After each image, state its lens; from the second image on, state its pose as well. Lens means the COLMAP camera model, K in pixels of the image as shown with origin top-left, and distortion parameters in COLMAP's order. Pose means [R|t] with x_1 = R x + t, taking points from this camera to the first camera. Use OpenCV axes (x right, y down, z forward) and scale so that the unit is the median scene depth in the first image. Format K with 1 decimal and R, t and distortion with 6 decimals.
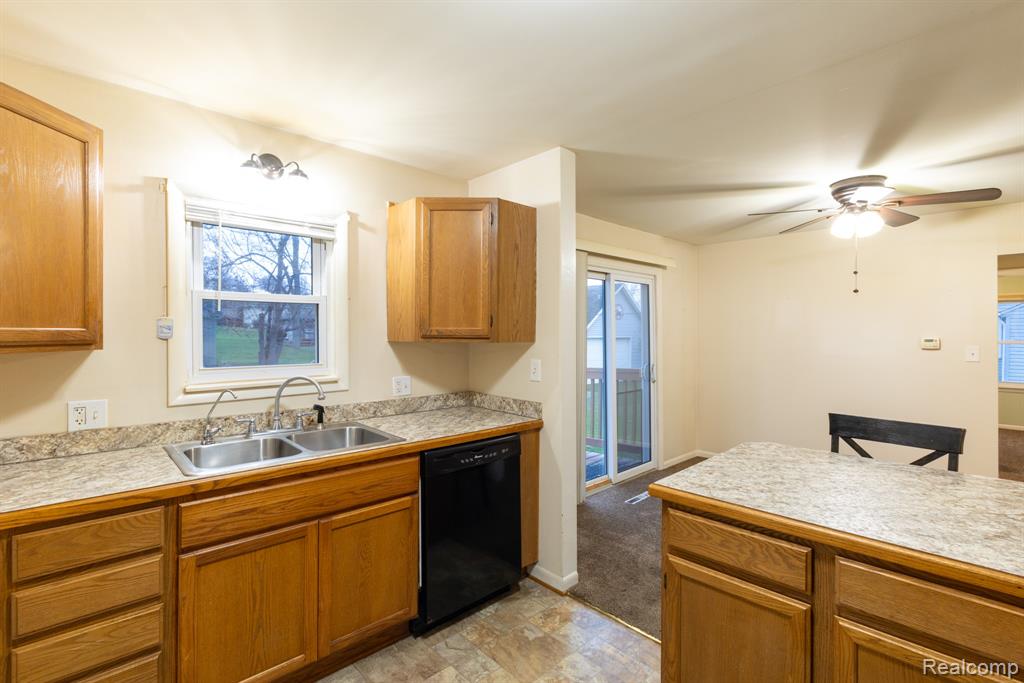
lens RADIAL K [[475.3, 0, 515.3], [0, 475.3, 334.6], [0, 0, 1]] dist [-0.007272, 0.004897]
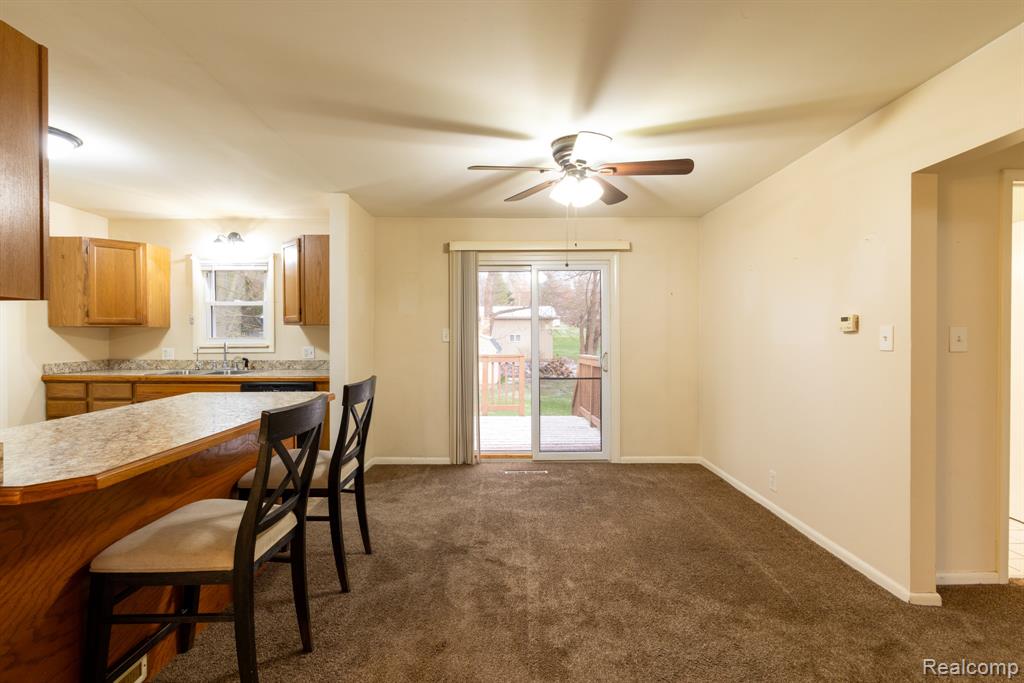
lens RADIAL K [[475.3, 0, 507.4], [0, 475.3, 341.8], [0, 0, 1]] dist [-0.007272, 0.004897]
pose [[0.720515, 0.007330, -0.693401, 1.705939], [0.000795, 0.999935, 0.011396, 0.062382], [0.693439, -0.008762, 0.720462, 0.352556]]
